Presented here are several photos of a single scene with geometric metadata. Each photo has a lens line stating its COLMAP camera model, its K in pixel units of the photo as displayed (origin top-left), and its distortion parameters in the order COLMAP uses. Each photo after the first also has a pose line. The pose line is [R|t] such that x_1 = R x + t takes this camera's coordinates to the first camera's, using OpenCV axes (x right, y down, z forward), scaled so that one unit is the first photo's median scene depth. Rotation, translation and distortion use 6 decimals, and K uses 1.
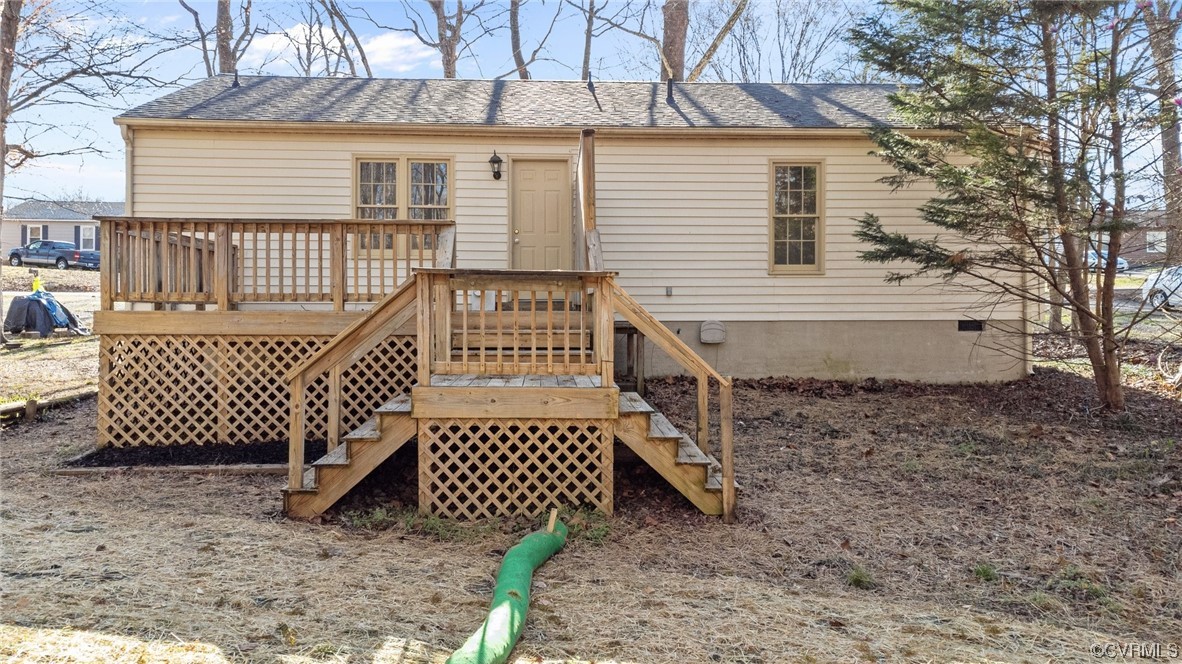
lens RADIAL K [[889.5, 0, 591.1], [0, 889.5, 300.7], [0, 0, 1]] dist [0.040070, -0.000526]
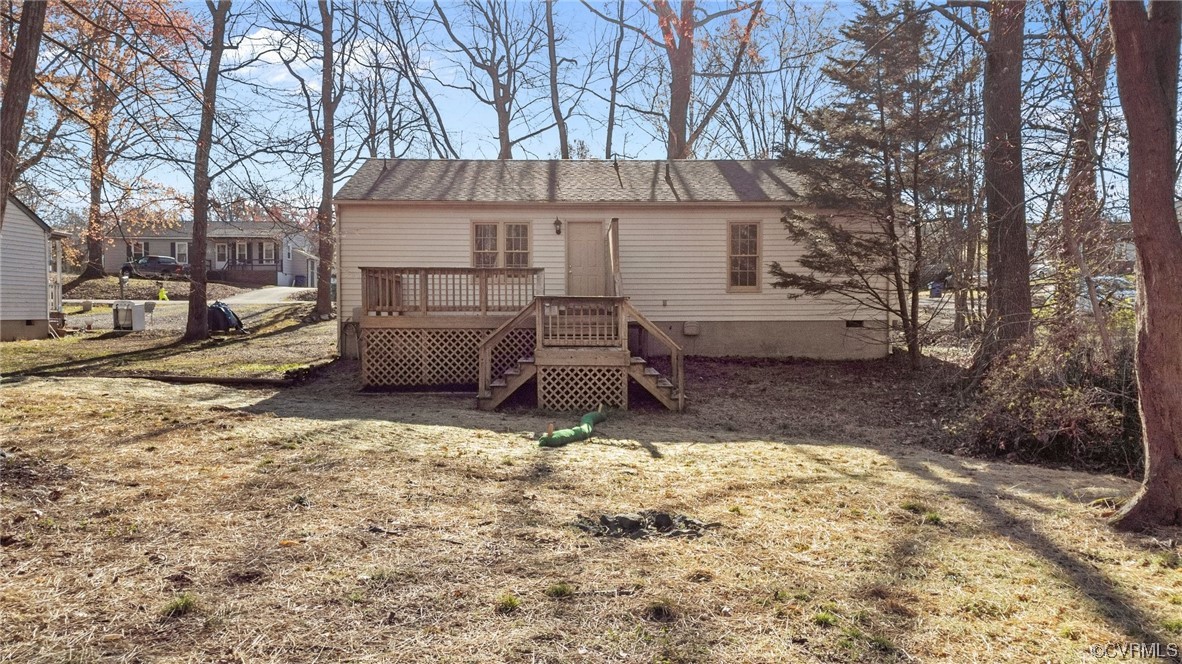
lens RADIAL K [[889.5, 0, 591.1], [0, 889.5, 300.7], [0, 0, 1]] dist [0.040070, -0.000526]
pose [[0.999625, -0.002811, -0.027255, -0.002900], [0.002697, 0.999988, -0.004199, -0.011922], [0.027266, 0.004123, 0.999620, -0.898735]]
